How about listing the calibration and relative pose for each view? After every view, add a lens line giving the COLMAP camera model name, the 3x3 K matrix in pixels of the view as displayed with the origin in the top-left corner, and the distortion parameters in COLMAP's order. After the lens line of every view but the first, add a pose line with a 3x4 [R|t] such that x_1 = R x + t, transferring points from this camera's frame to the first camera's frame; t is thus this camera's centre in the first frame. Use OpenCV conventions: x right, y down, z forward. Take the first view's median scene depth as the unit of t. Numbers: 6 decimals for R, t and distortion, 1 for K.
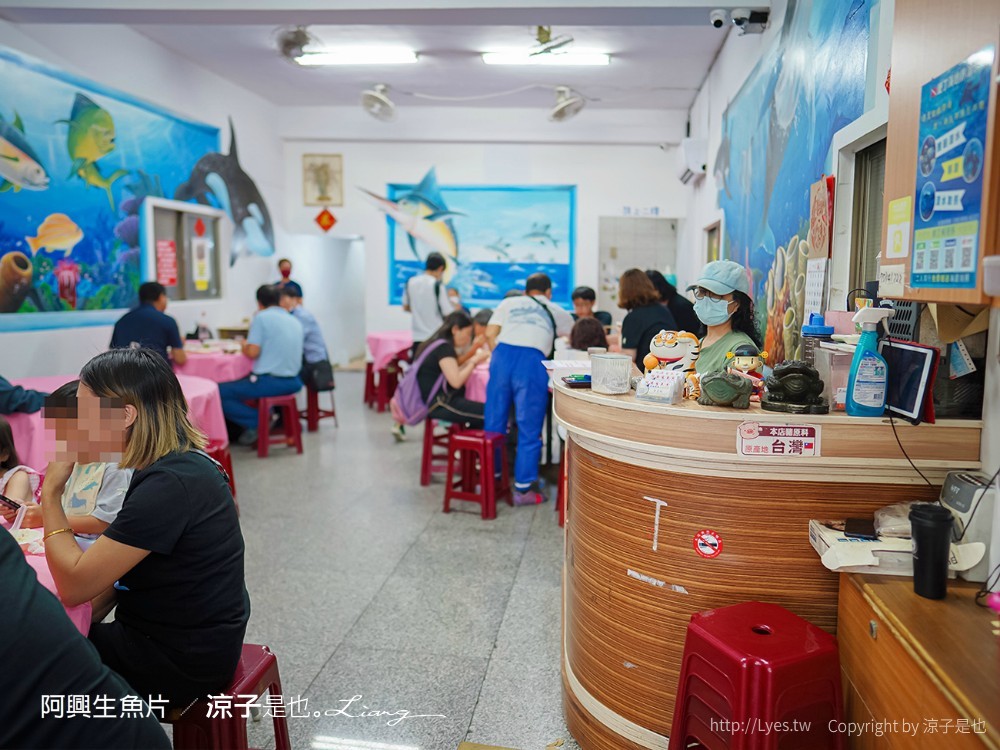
lens RADIAL K [[938.5, 0, 501.1], [0, 938.5, 374.3], [0, 0, 1]] dist [0.015367, 0.000000]
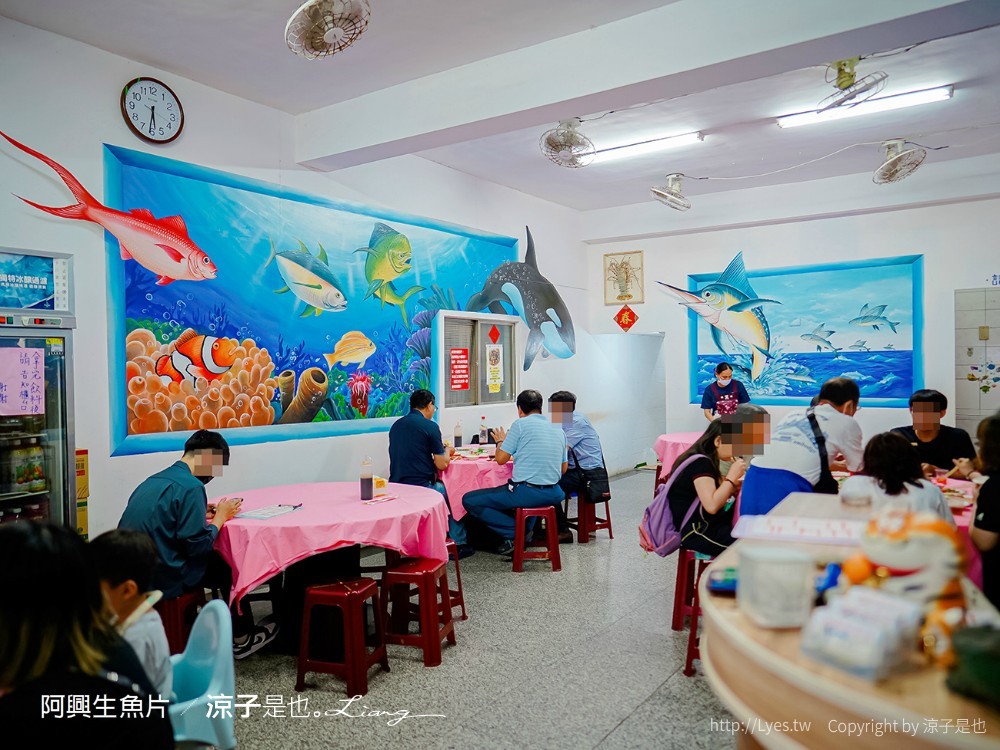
lens RADIAL K [[740.0, 0, 497.8], [0, 740.0, 380.6], [0, 0, 1]] dist [-0.016860, 0.022521]
pose [[0.850853, -0.021005, -0.524983, 0.120431], [-0.016788, 0.997603, -0.067123, -0.050445], [0.525135, 0.065926, 0.848461, 0.314139]]
